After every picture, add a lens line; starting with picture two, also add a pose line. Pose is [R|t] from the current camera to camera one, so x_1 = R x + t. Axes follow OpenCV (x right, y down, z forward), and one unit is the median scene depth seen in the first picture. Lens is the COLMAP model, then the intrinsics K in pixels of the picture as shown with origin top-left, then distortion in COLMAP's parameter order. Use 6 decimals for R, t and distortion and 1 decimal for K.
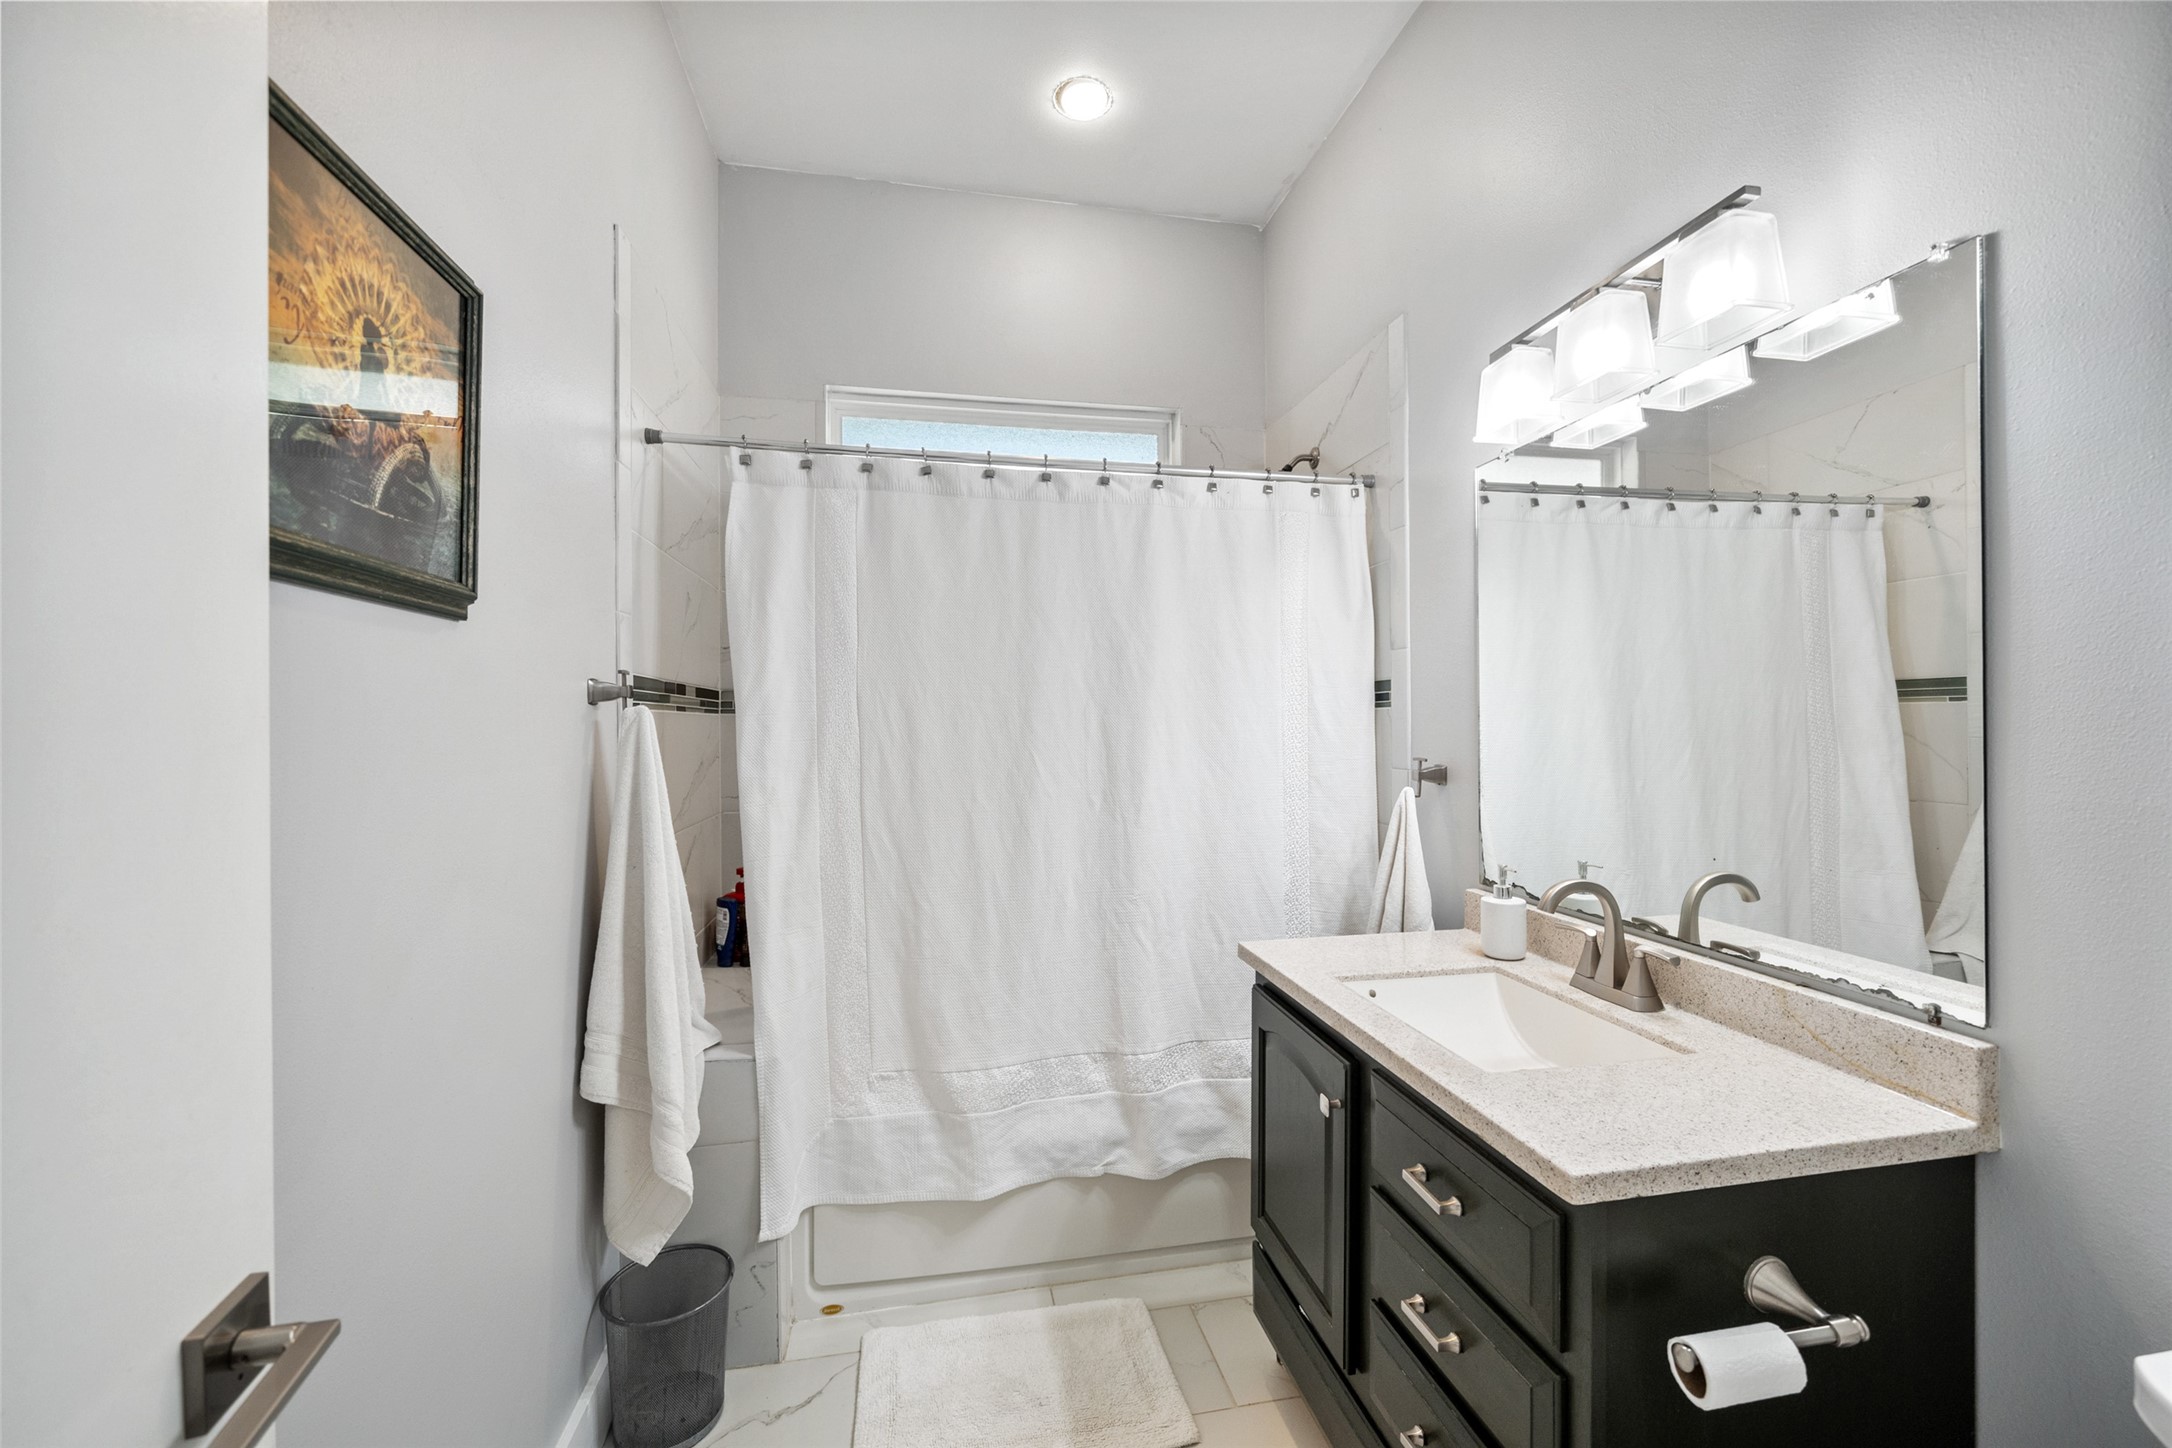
lens RADIAL K [[867.0, 0, 1086.1], [0, 867.0, 717.0], [0, 0, 1]] dist [0.001578, -0.000005]
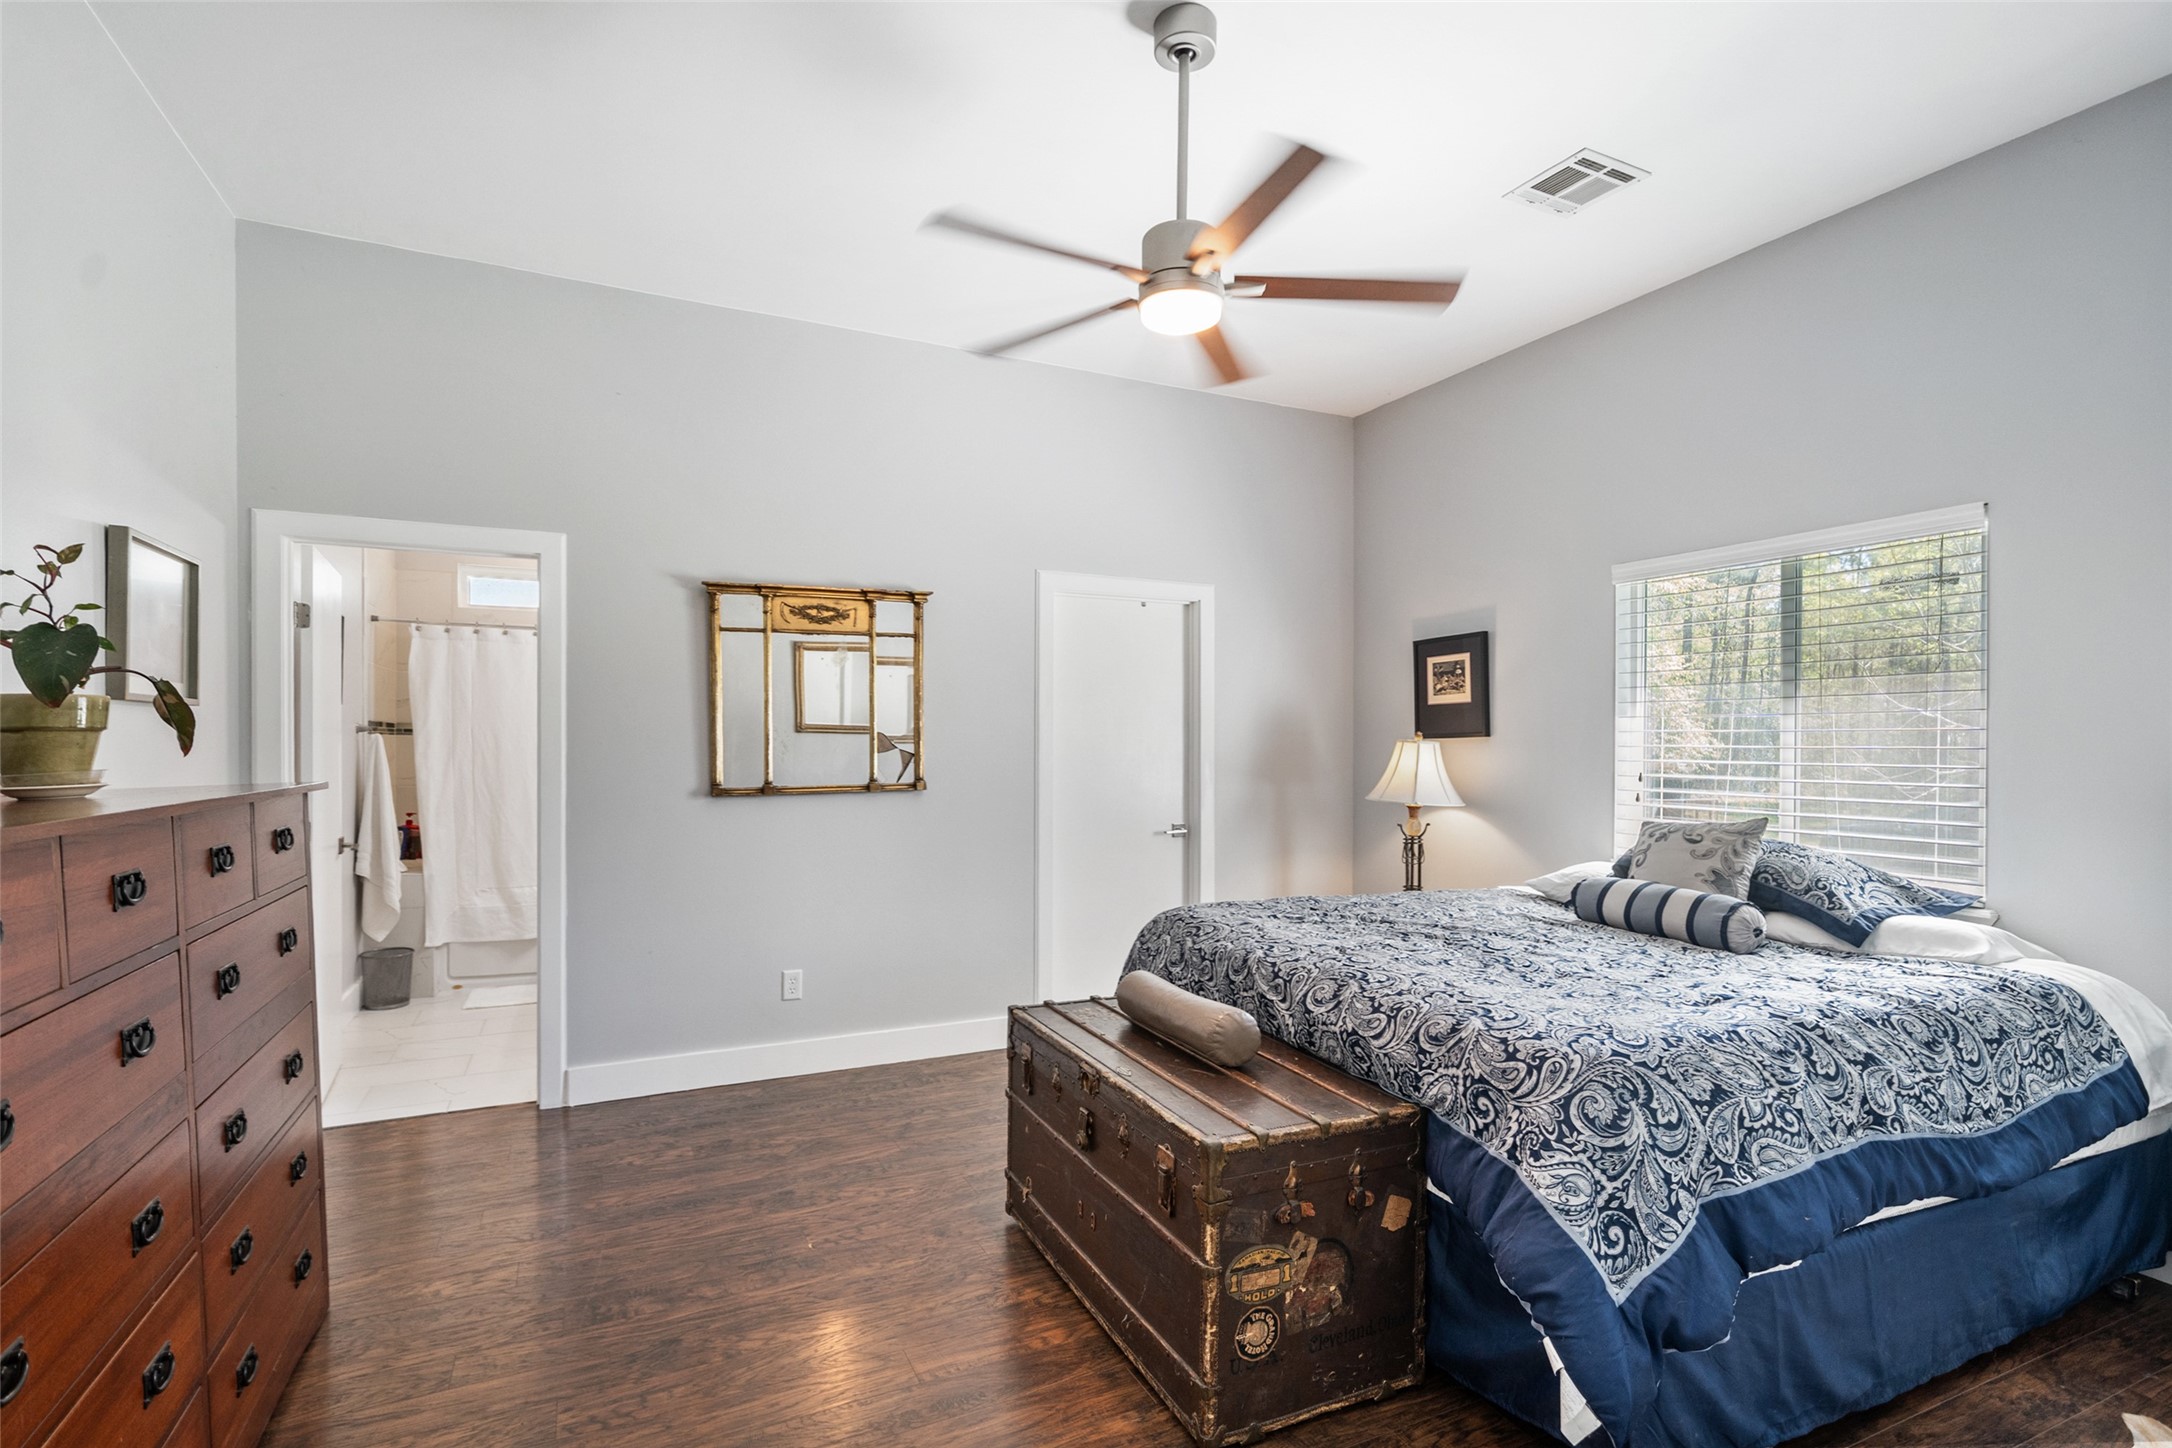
lens RADIAL K [[1044.0, 0, 1080.5], [0, 1044.0, 746.0], [0, 0, 1]] dist [-0.000849, 0.000254]
pose [[0.970144, 0.005942, 0.242458, 0.668682], [-0.007273, 0.999963, 0.004595, -0.002585], [-0.242422, -0.006221, 0.970151, -2.195948]]
